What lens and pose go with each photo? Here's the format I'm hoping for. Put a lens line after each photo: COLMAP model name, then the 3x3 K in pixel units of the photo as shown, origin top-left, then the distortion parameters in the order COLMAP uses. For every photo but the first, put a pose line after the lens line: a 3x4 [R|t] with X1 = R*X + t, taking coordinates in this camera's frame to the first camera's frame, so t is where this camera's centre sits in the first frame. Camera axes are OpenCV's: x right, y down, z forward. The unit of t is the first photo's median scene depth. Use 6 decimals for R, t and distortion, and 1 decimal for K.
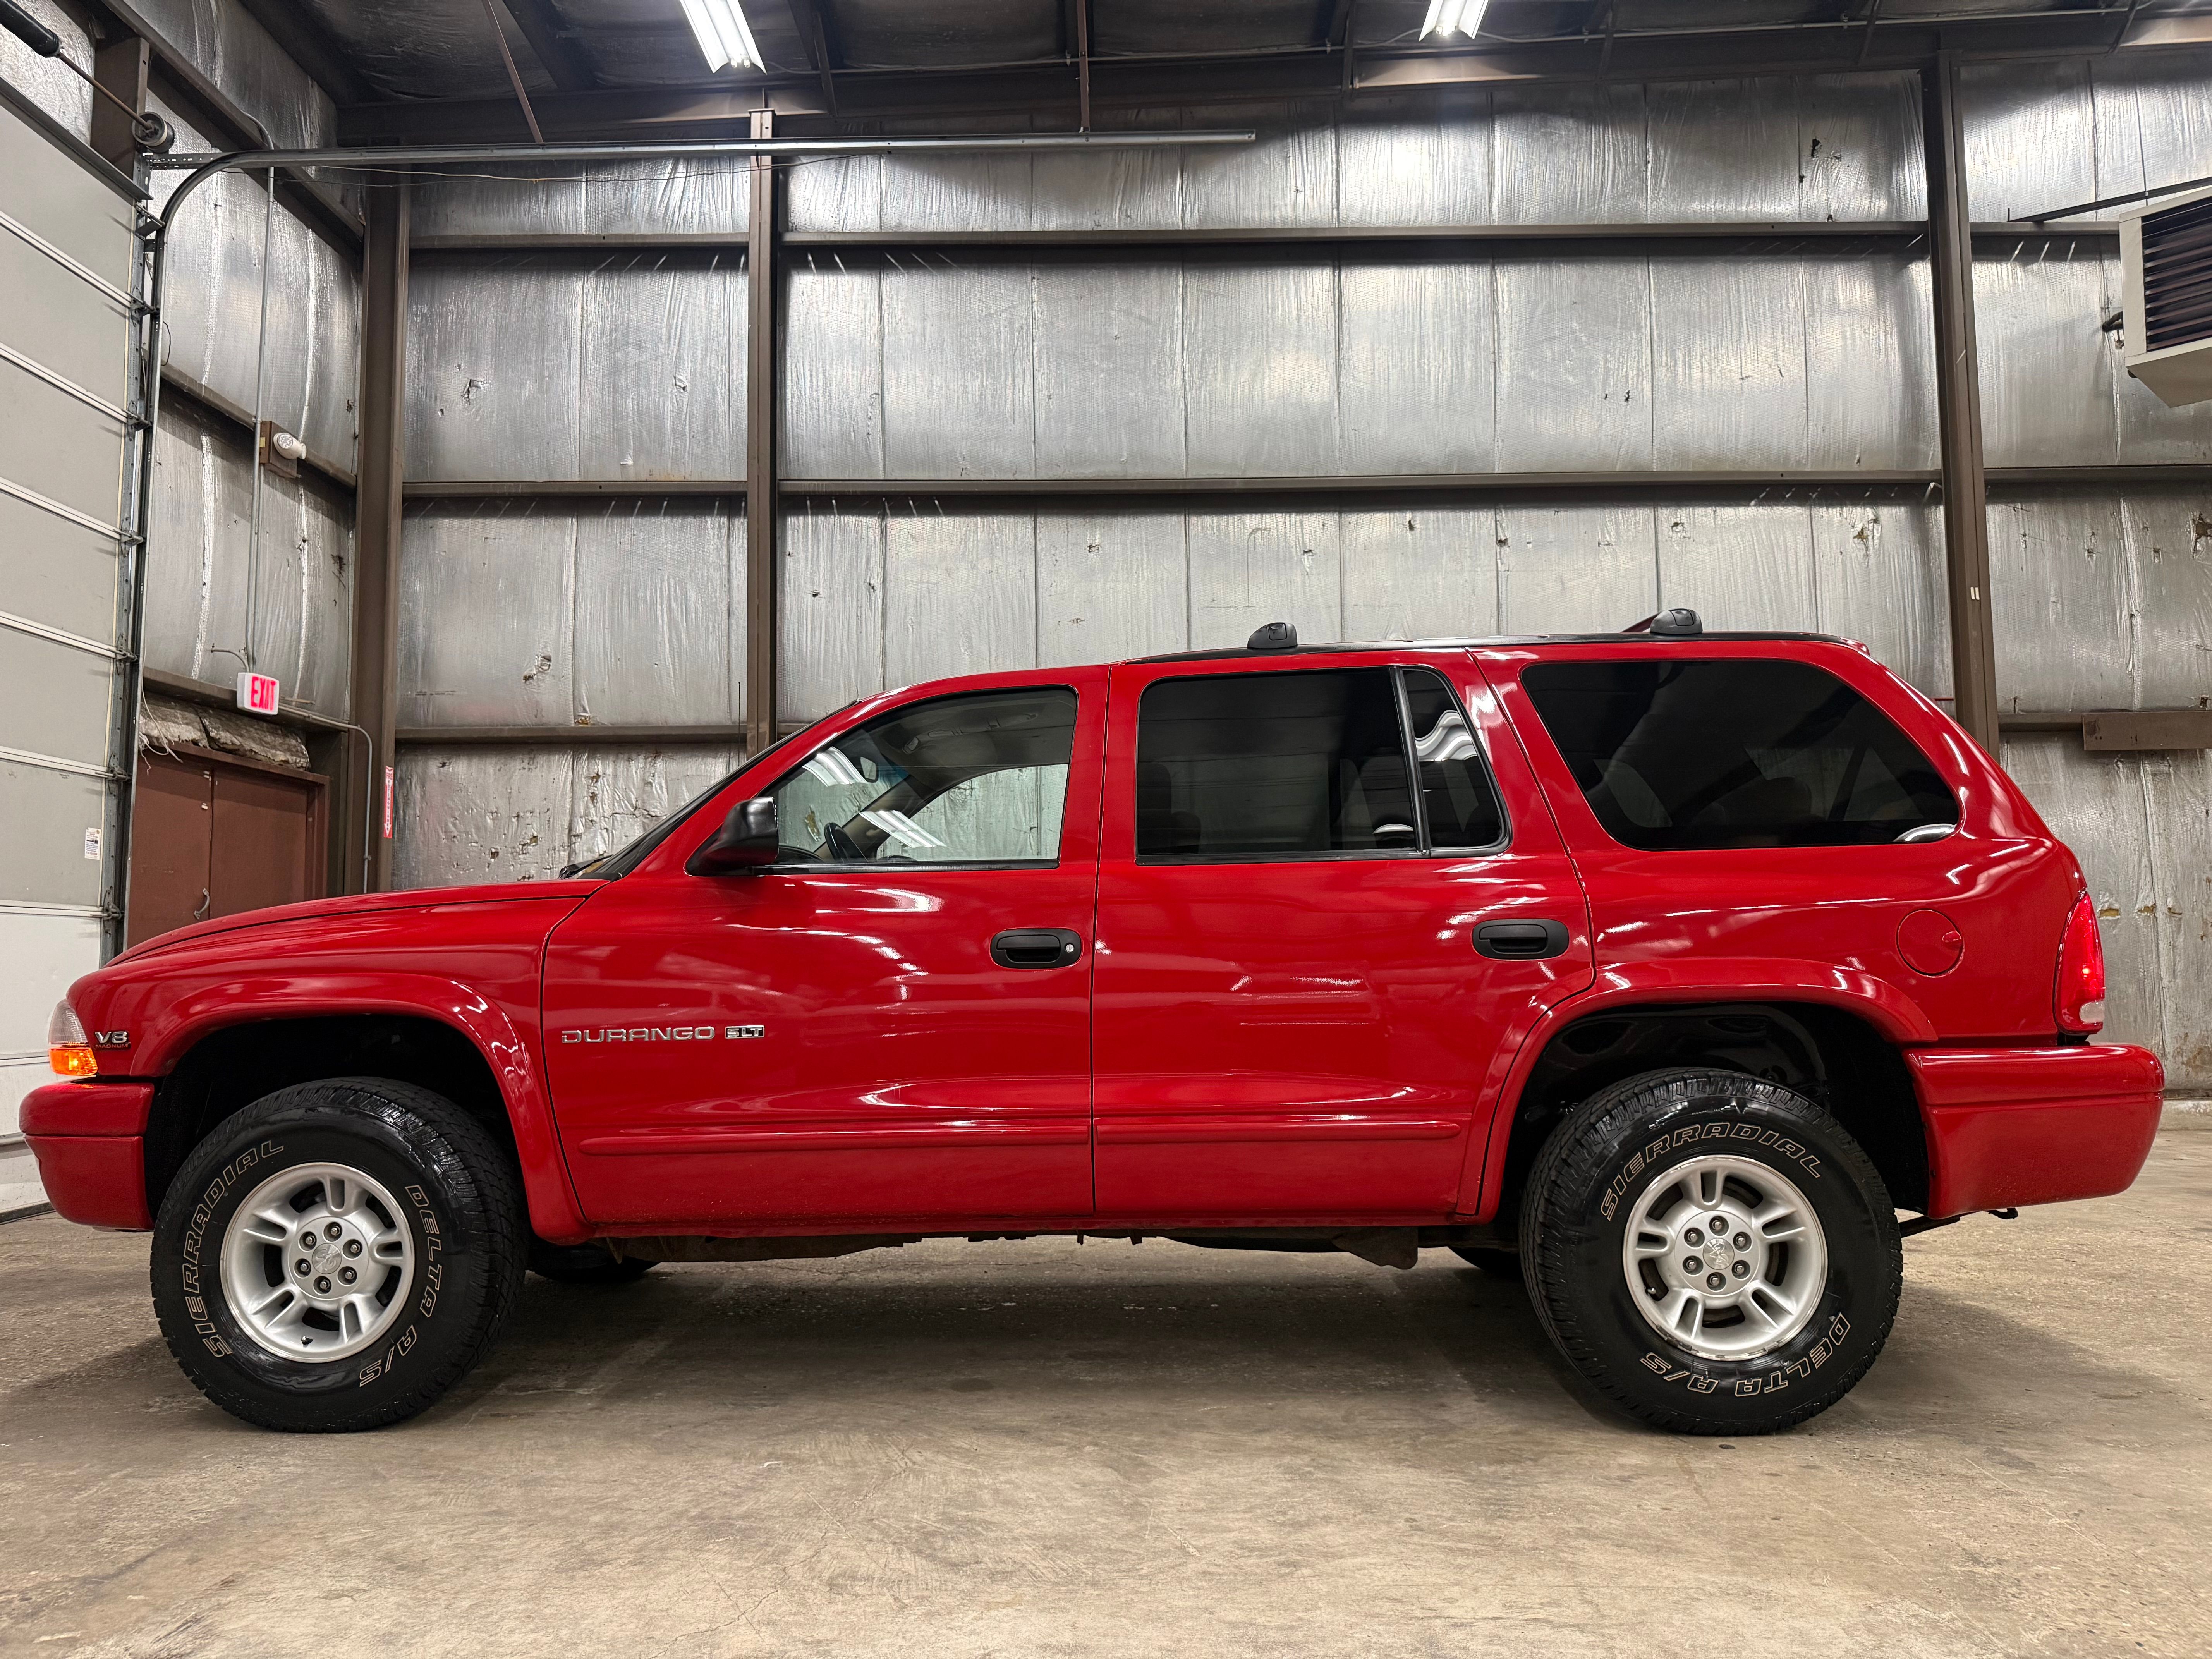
lens RADIAL K [[1571.3, 0, 1104.2], [0, 1571.3, 837.2], [0, 0, 1]] dist [0.003644, -0.010886]
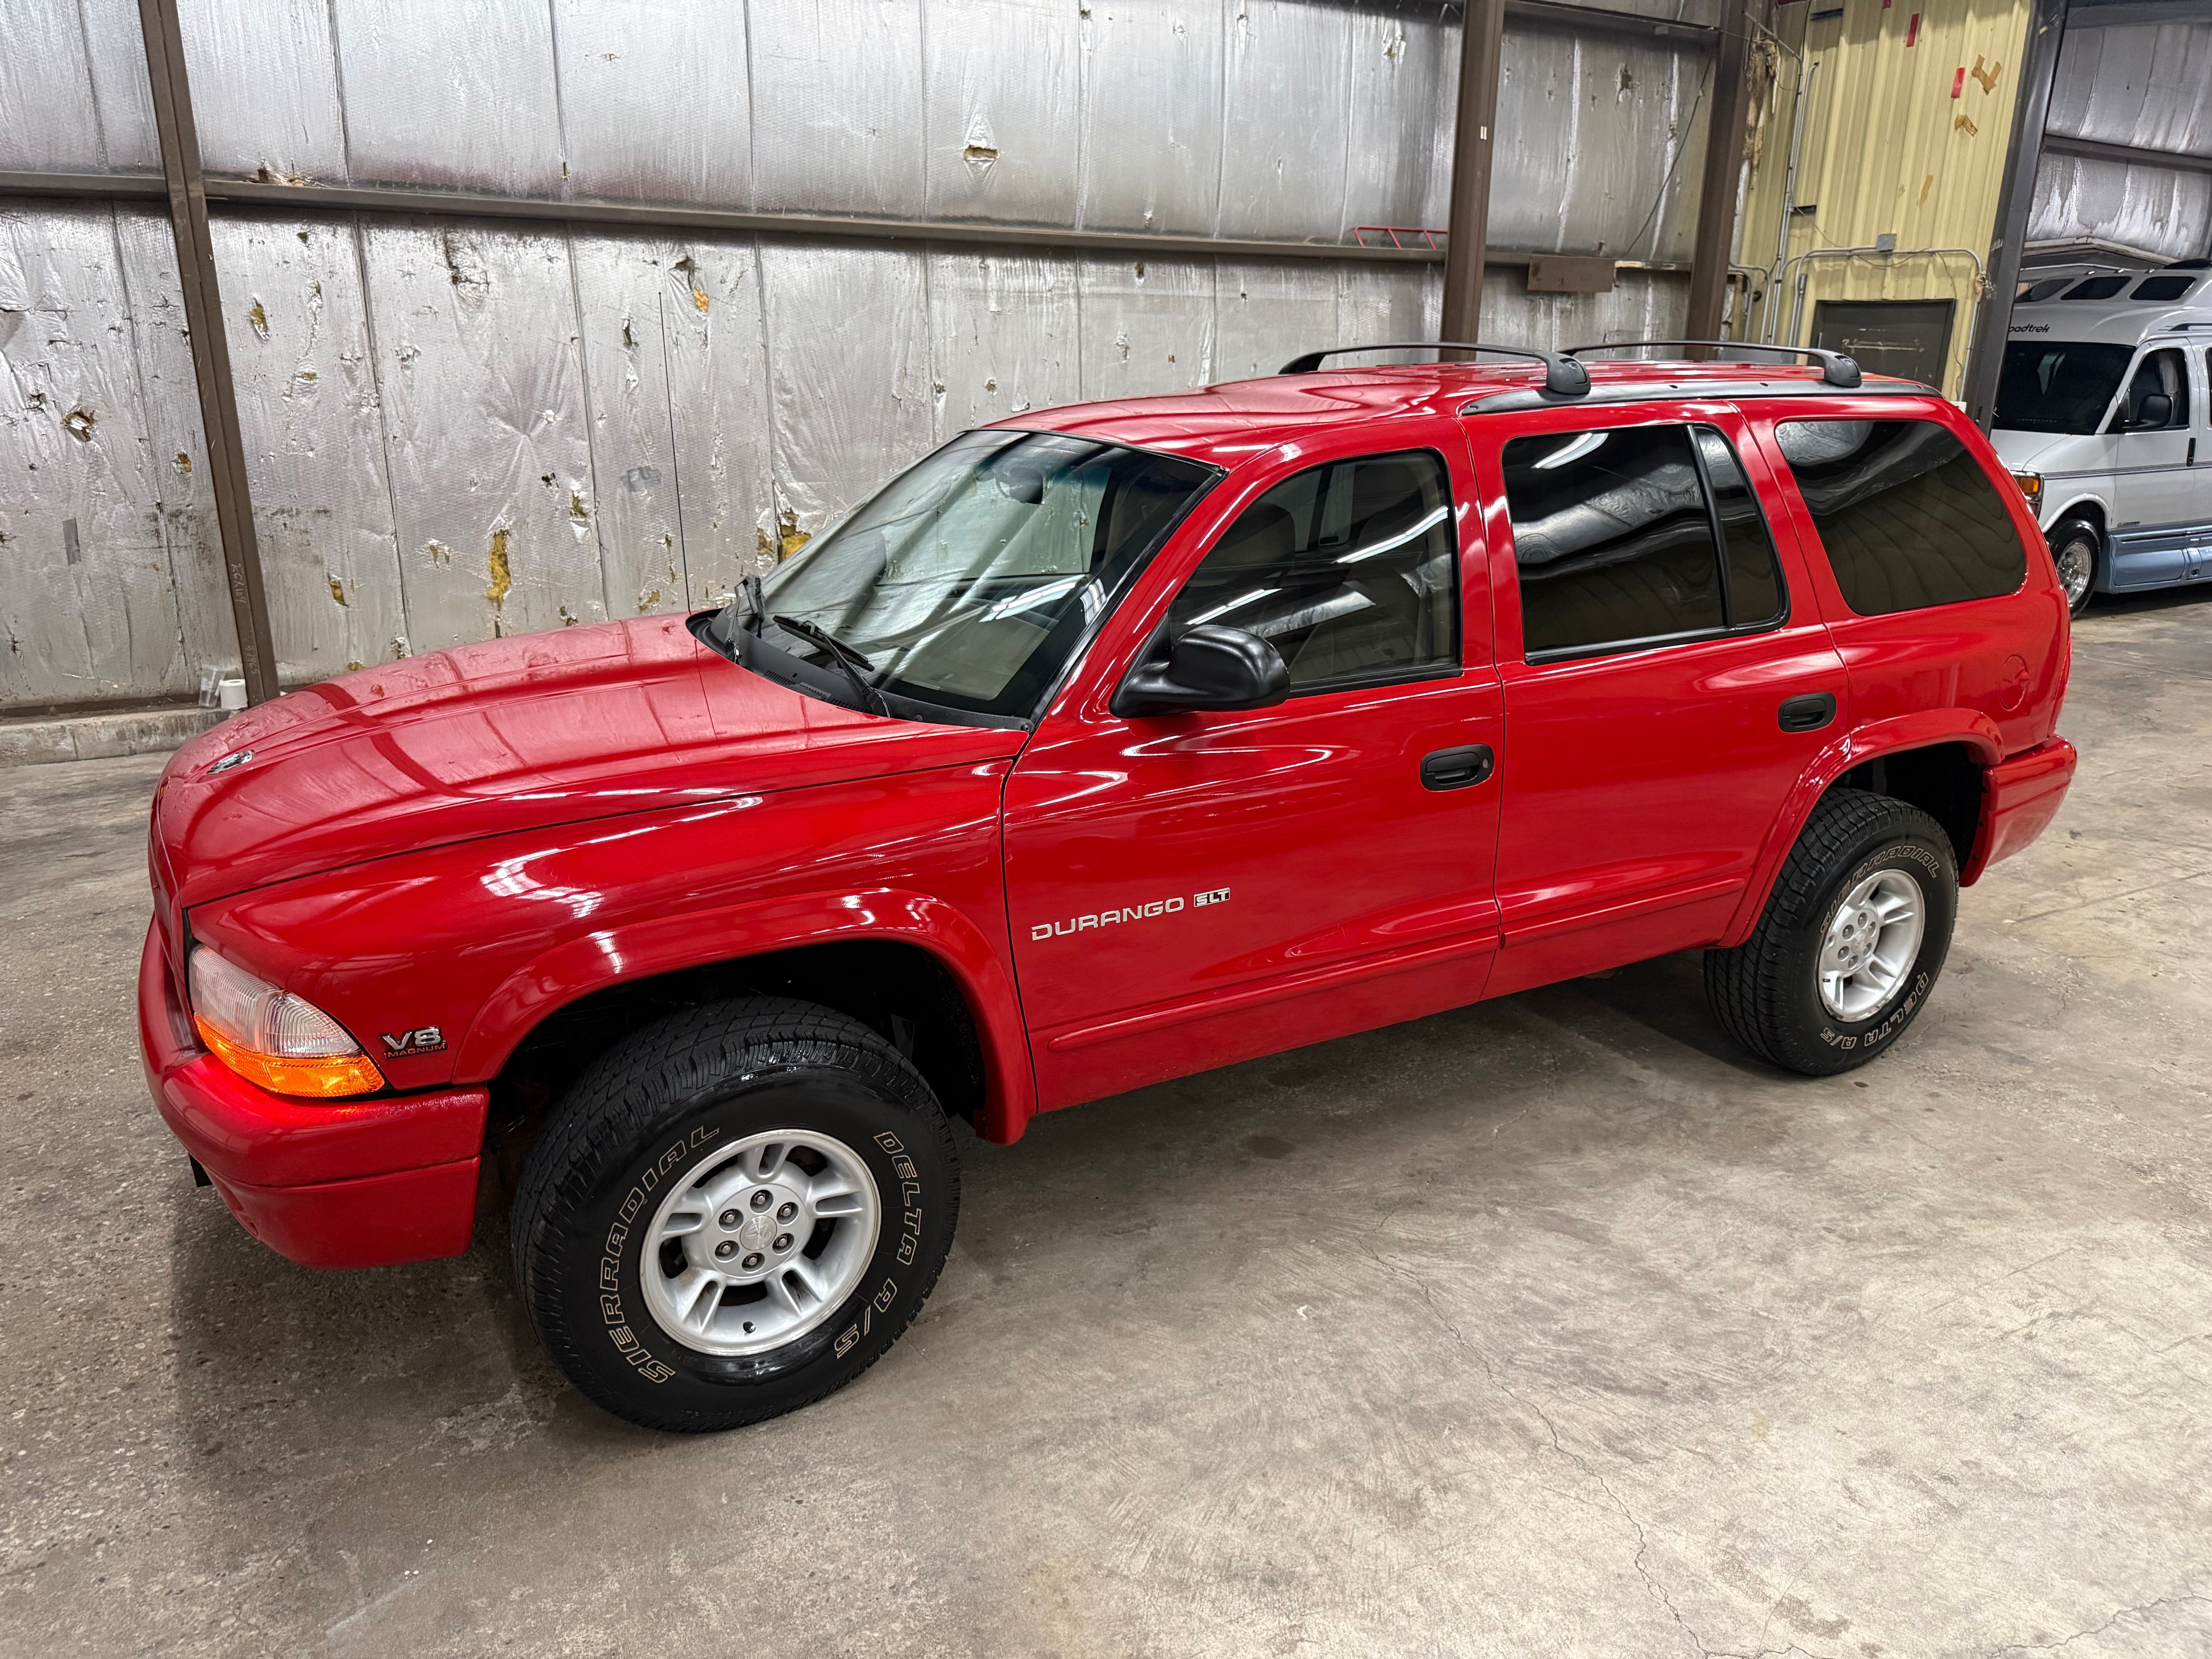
lens RADIAL K [[1568.5, 0, 1103.3], [0, 1568.5, 852.7], [0, 0, 1]] dist [0.011485, -0.022929]
pose [[0.852706, -0.143562, 0.502277, -0.350888], [-0.063068, 0.926172, 0.371789, -0.107624], [-0.518570, -0.348704, 0.780699, 0.171861]]
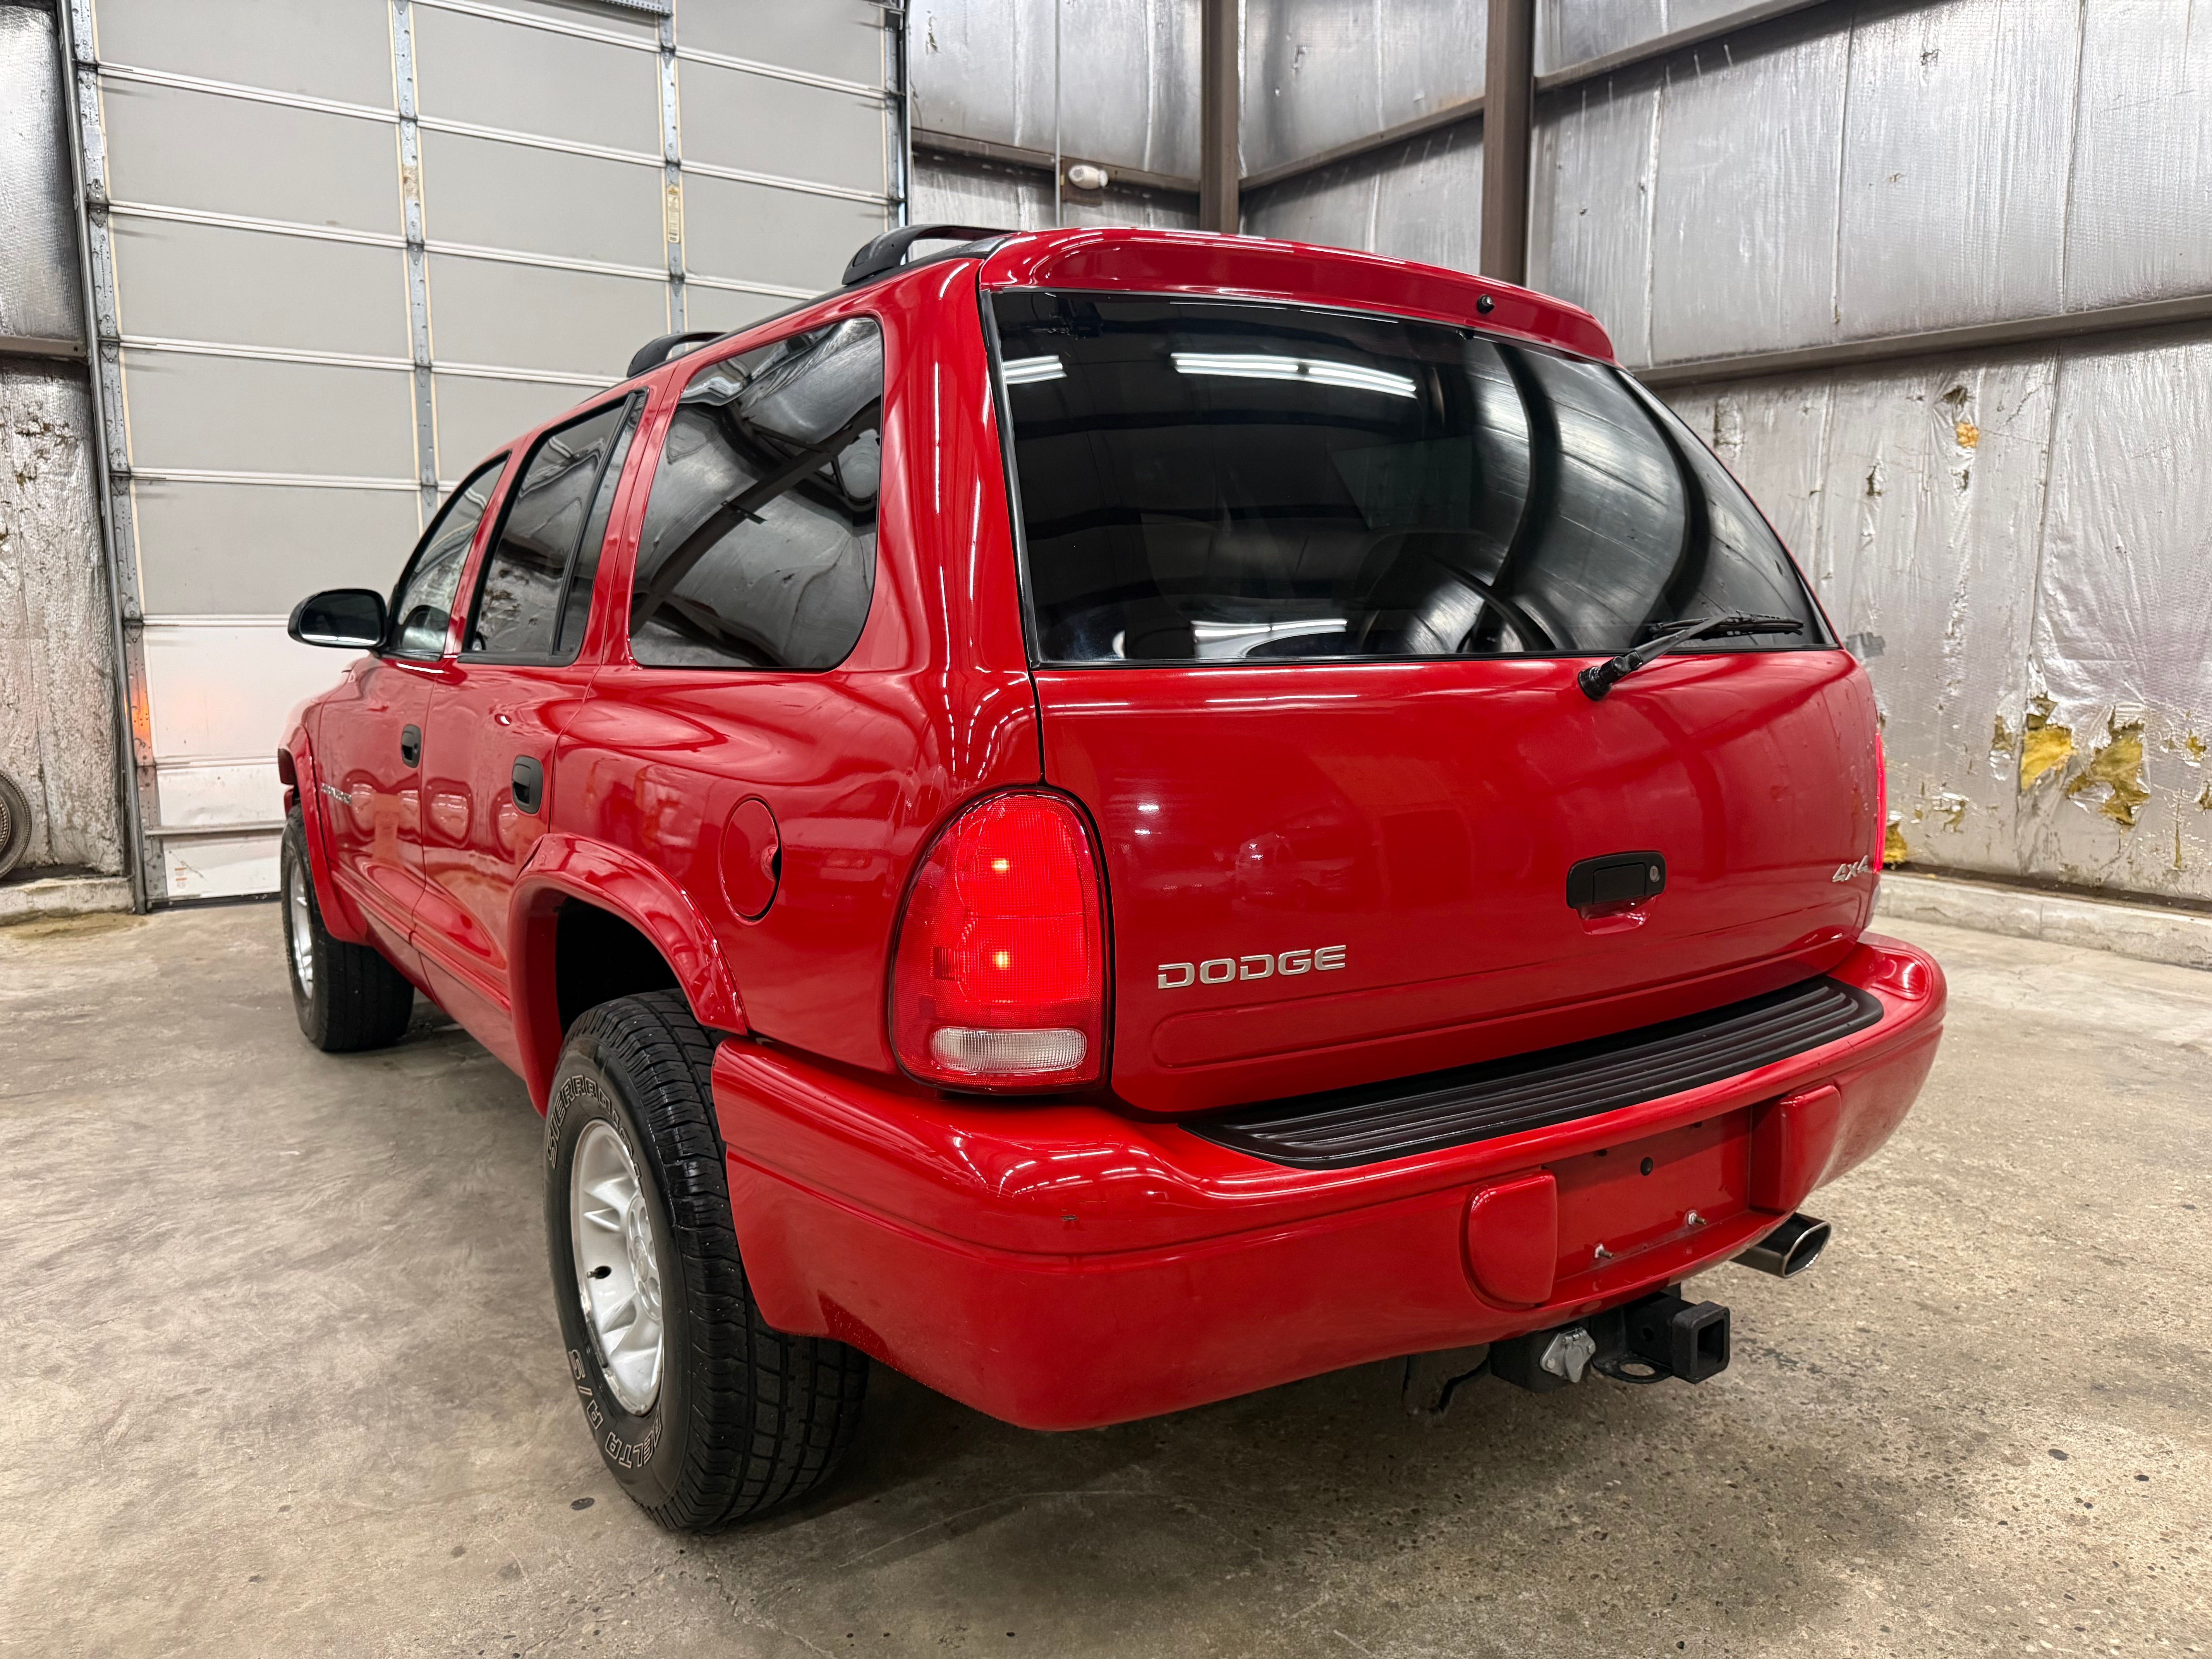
lens RADIAL K [[1571.3, 0, 1104.2], [0, 1571.3, 837.2], [0, 0, 1]] dist [0.003644, -0.010886]
pose [[0.593516, 0.121439, -0.795607, 0.493574], [0.063078, 0.978491, 0.196410, -0.018576], [0.802346, -0.166758, 0.573090, 0.379029]]
